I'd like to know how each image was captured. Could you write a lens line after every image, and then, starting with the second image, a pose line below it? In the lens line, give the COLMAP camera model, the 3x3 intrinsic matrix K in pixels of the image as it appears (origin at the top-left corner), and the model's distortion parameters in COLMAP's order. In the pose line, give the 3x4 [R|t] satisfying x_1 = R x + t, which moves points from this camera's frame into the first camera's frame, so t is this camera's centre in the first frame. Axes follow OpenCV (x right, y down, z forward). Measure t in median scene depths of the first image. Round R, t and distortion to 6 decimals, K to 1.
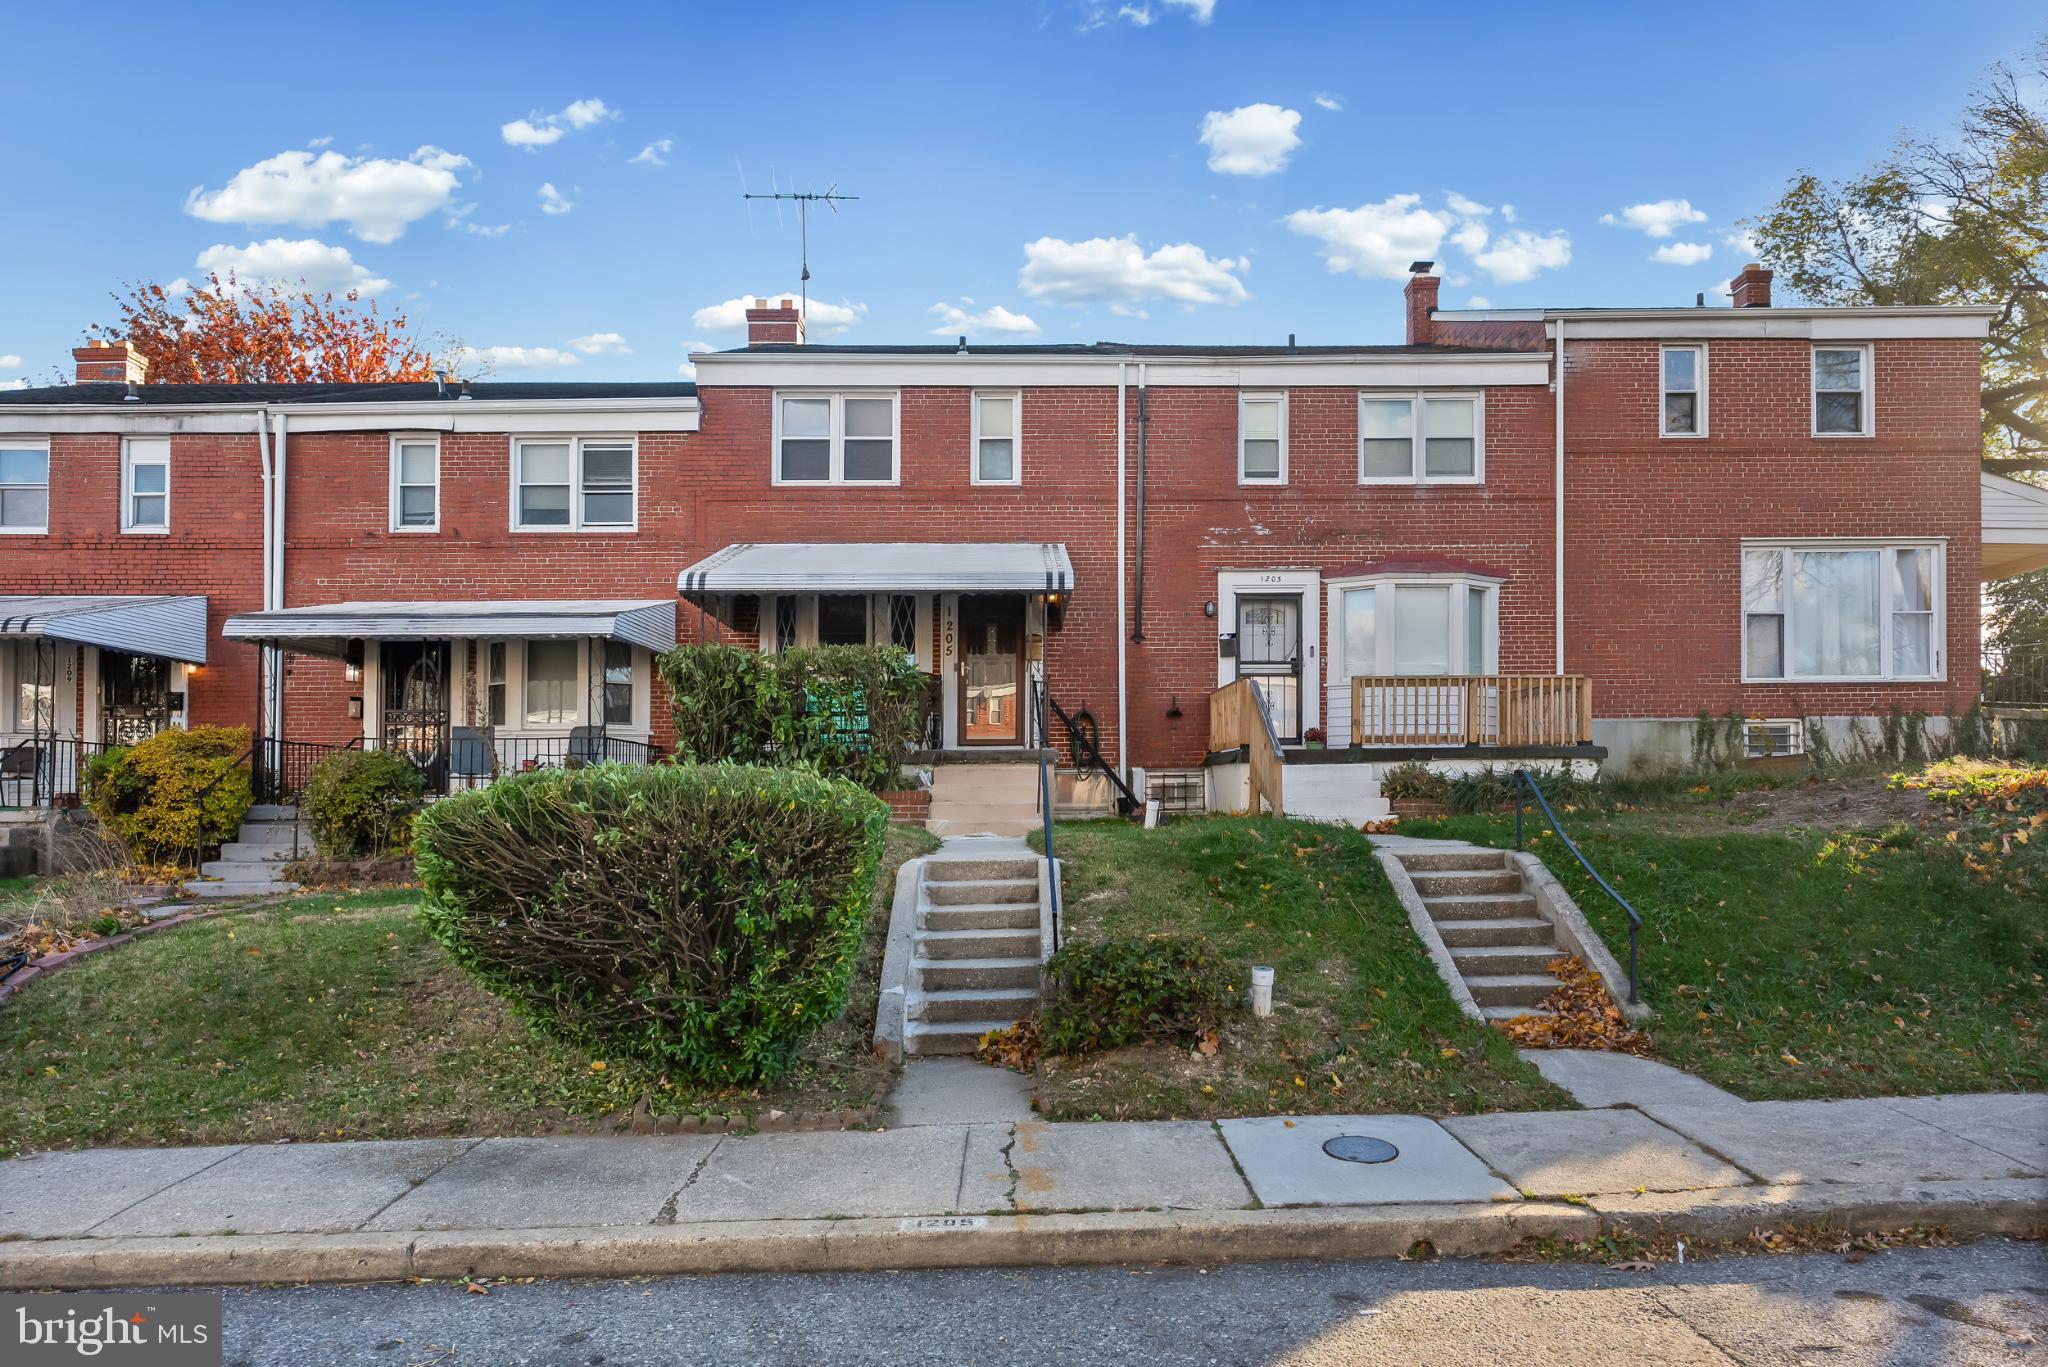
lens RADIAL K [[1201.8, 0, 1027.0], [0, 1201.8, 728.4], [0, 0, 1]] dist [-0.005708, -0.000161]
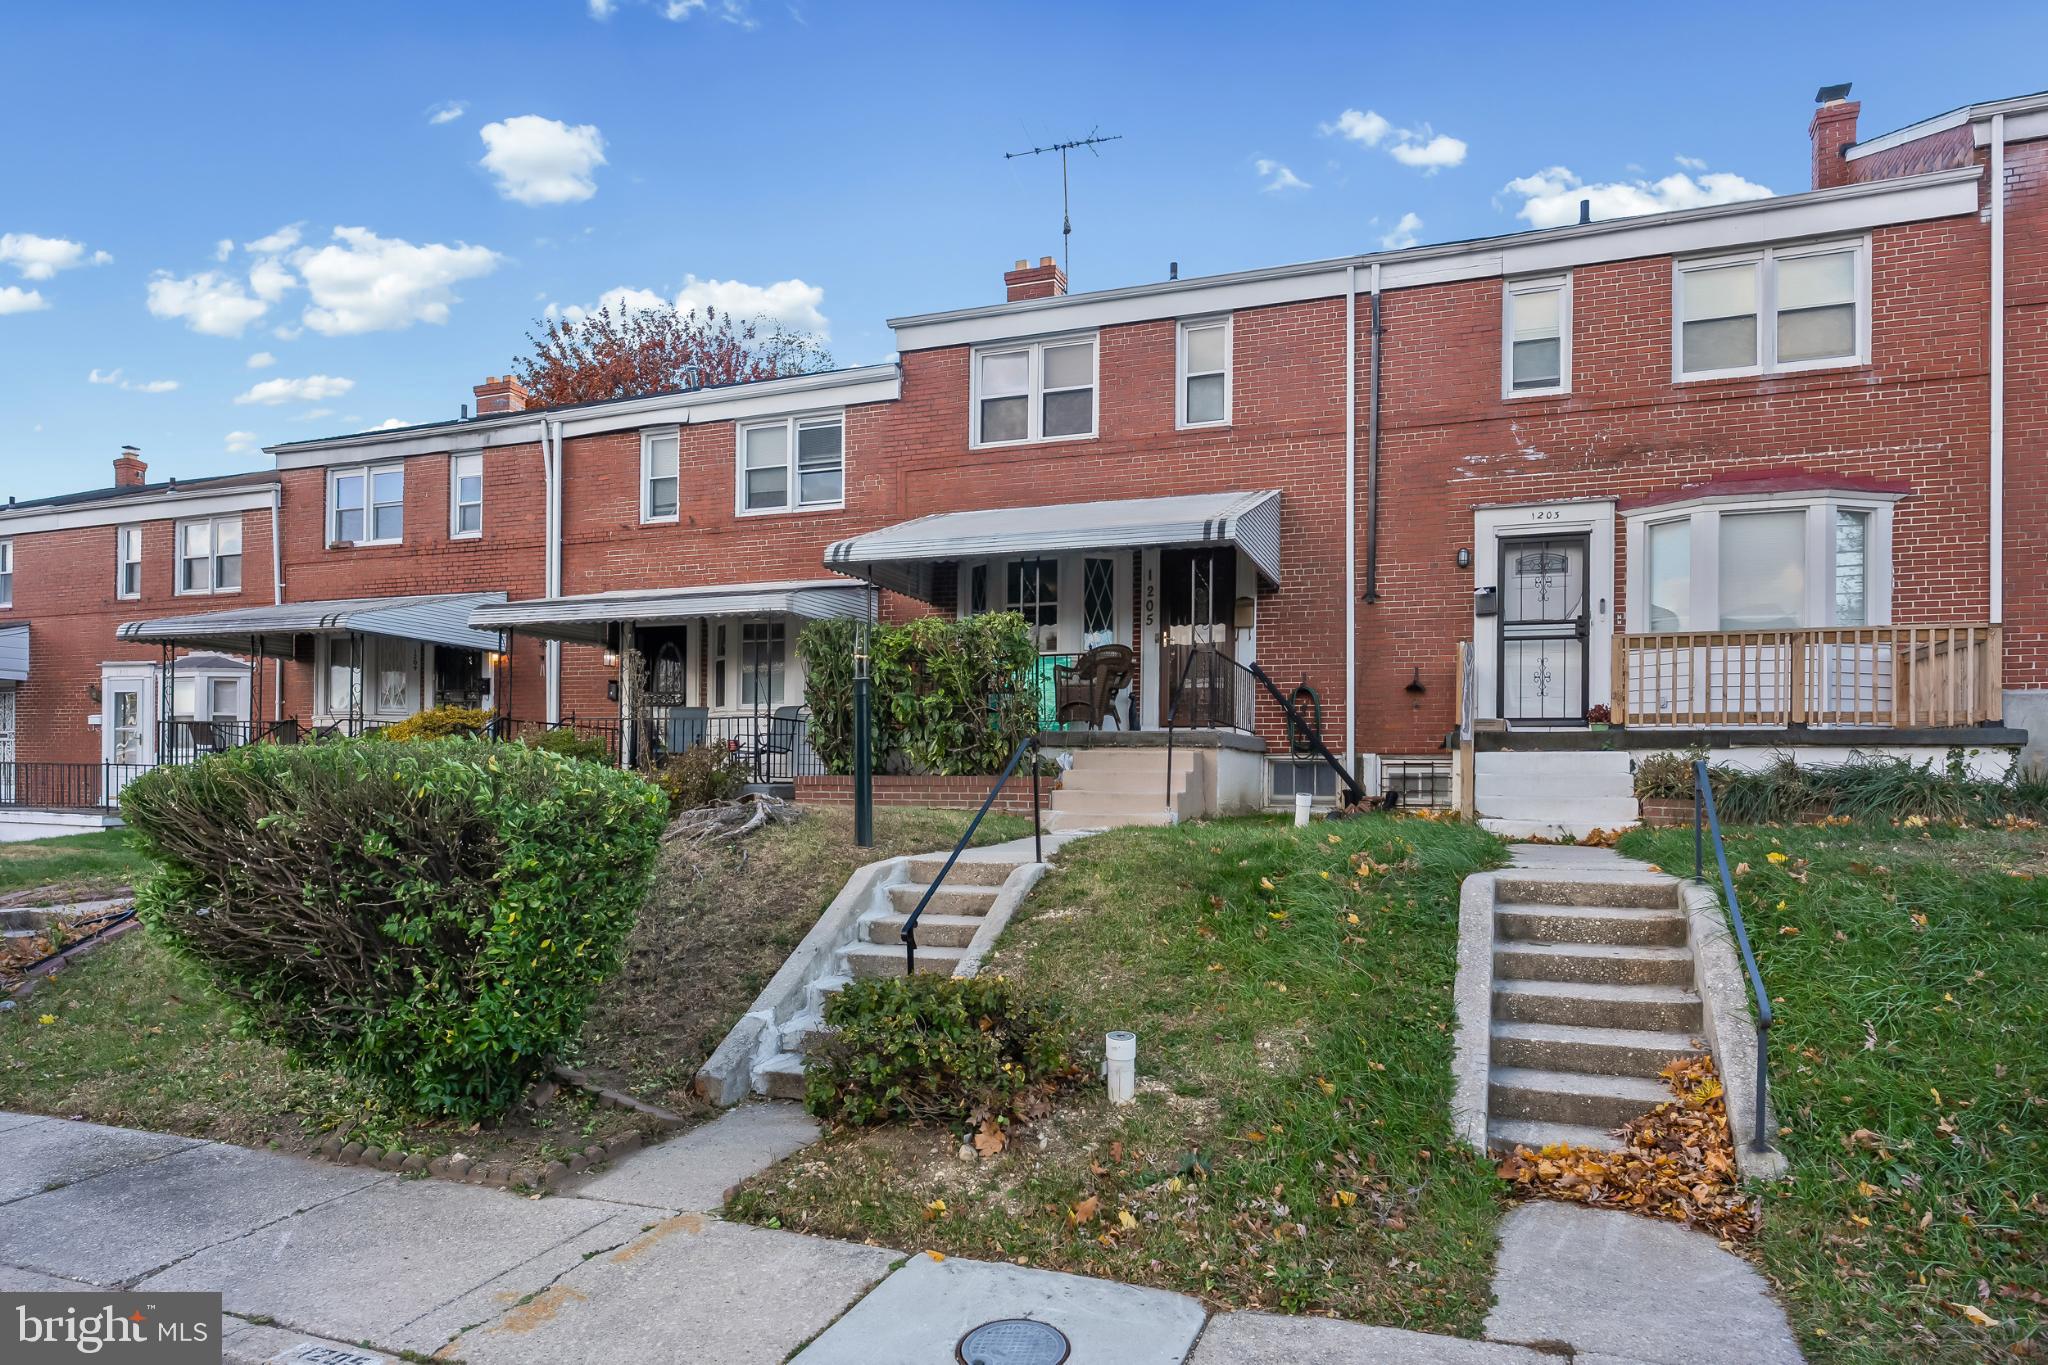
lens RADIAL K [[1201.8, 0, 1027.0], [0, 1201.8, 727.4], [0, 0, 1]] dist [-0.005708, -0.000161]
pose [[0.927576, 0.002238, -0.373628, 0.181936], [0.002181, 0.999933, 0.011403, 0.004366], [0.373628, -0.011392, 0.927508, 0.143817]]
